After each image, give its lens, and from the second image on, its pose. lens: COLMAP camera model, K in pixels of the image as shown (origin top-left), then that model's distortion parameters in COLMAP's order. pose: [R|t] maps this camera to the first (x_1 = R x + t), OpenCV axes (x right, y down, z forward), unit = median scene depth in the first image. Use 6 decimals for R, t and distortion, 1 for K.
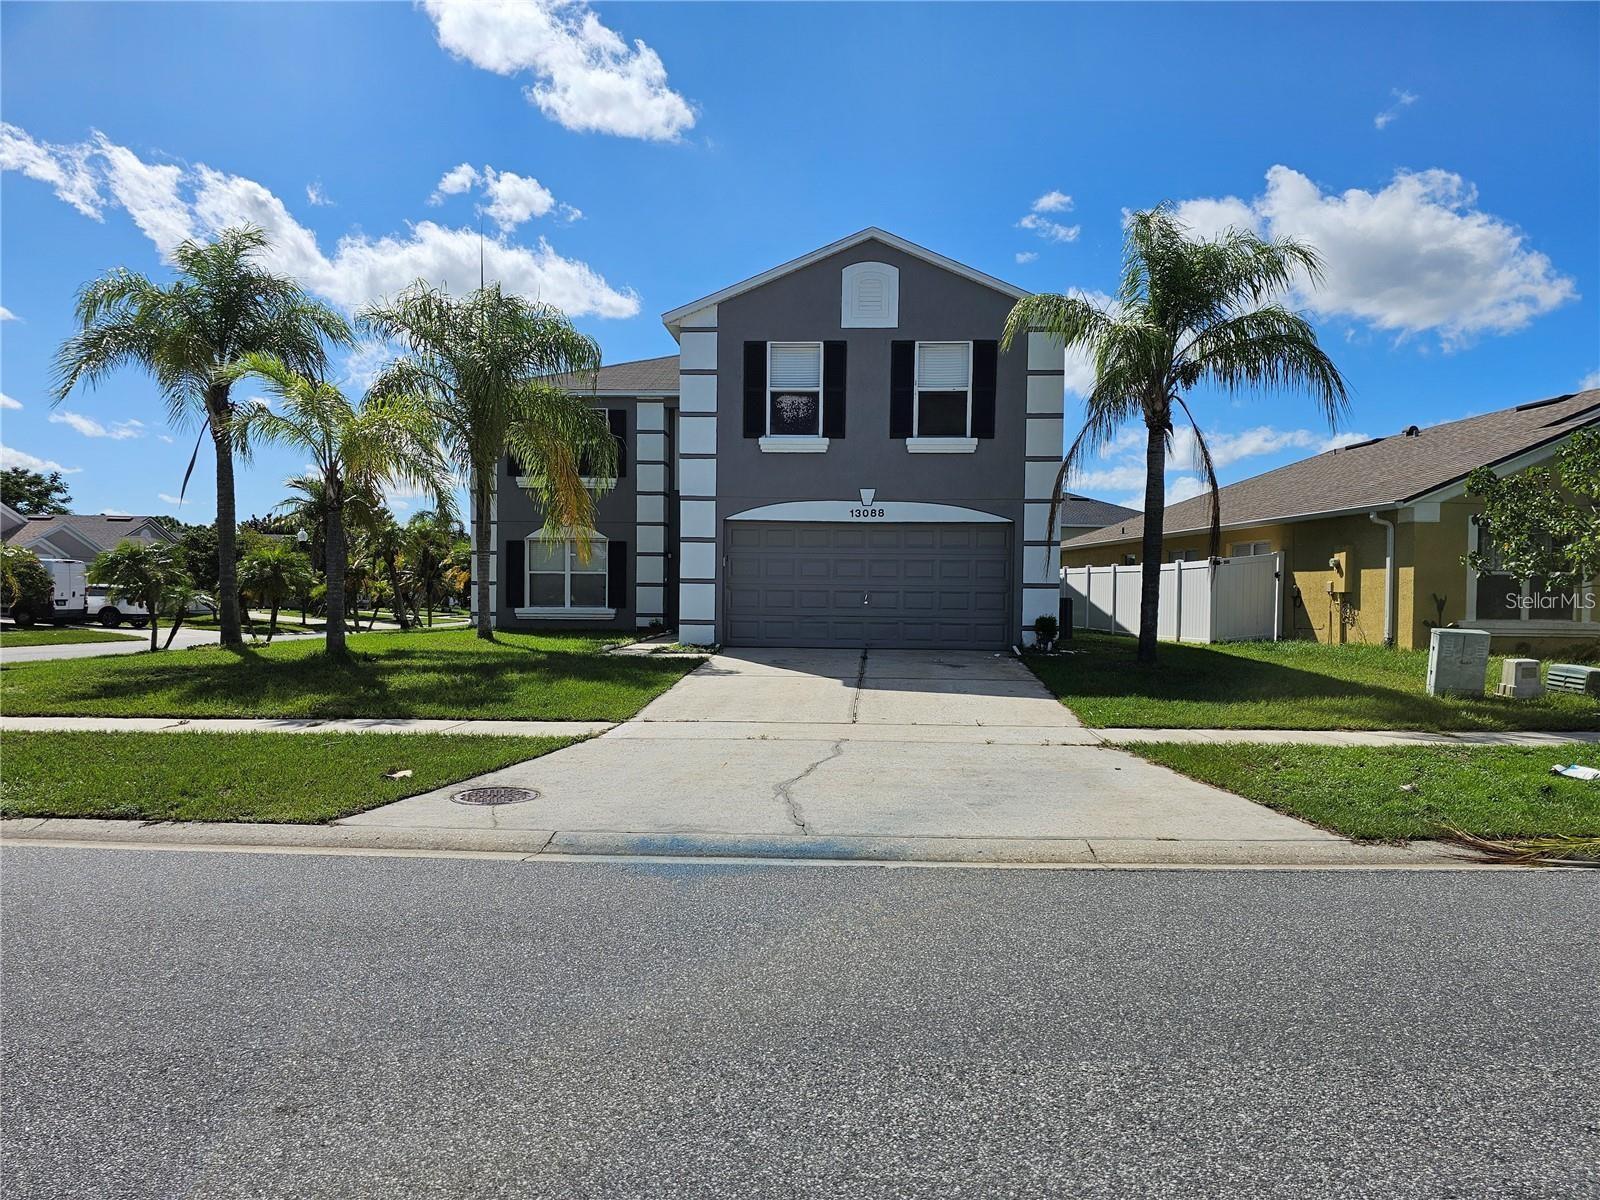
lens RADIAL K [[1077.3, 0, 795.8], [0, 1077.3, 615.6], [0, 0, 1]] dist [0.077369, -0.067733]
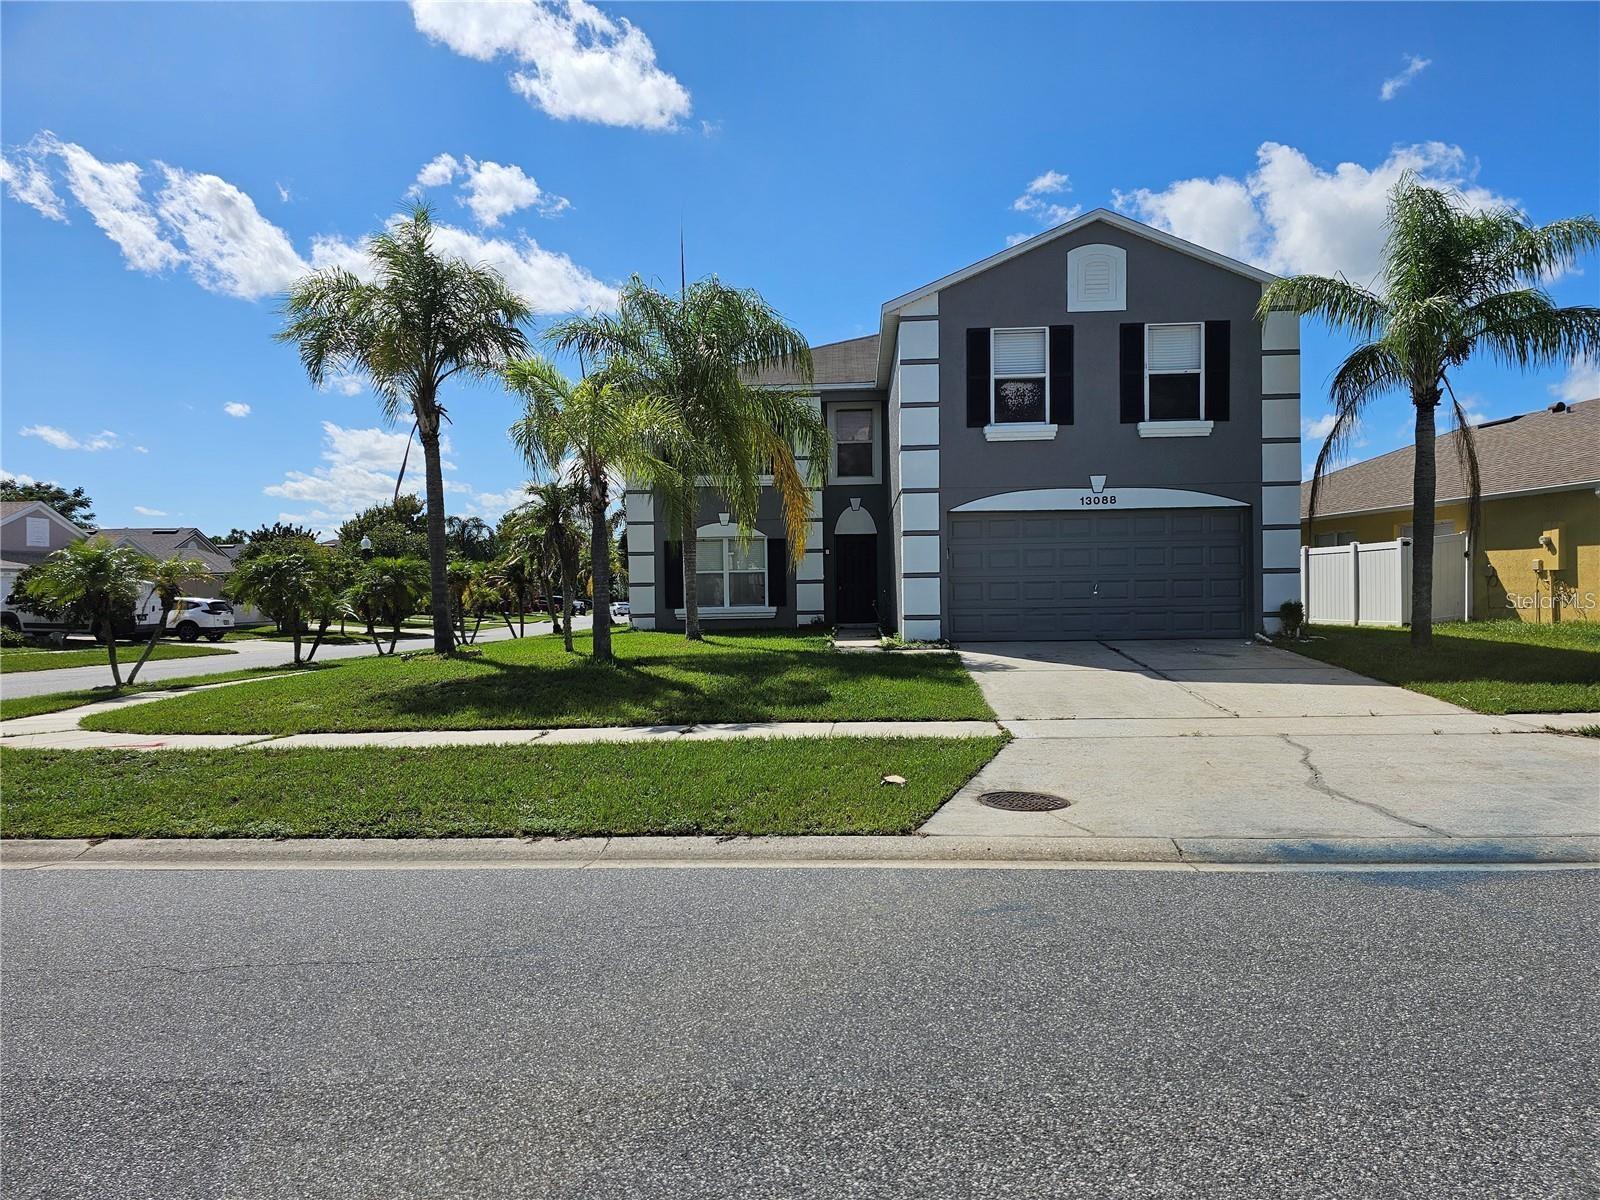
lens RADIAL K [[1111.5, 0, 797.6], [0, 1111.5, 591.7], [0, 0, 1]] dist [0.090985, -0.106277]
pose [[0.999383, -0.026876, 0.022615, -0.225585], [0.027265, 0.999483, -0.017048, -0.003201], [-0.022145, 0.017654, 0.999599, -0.000563]]
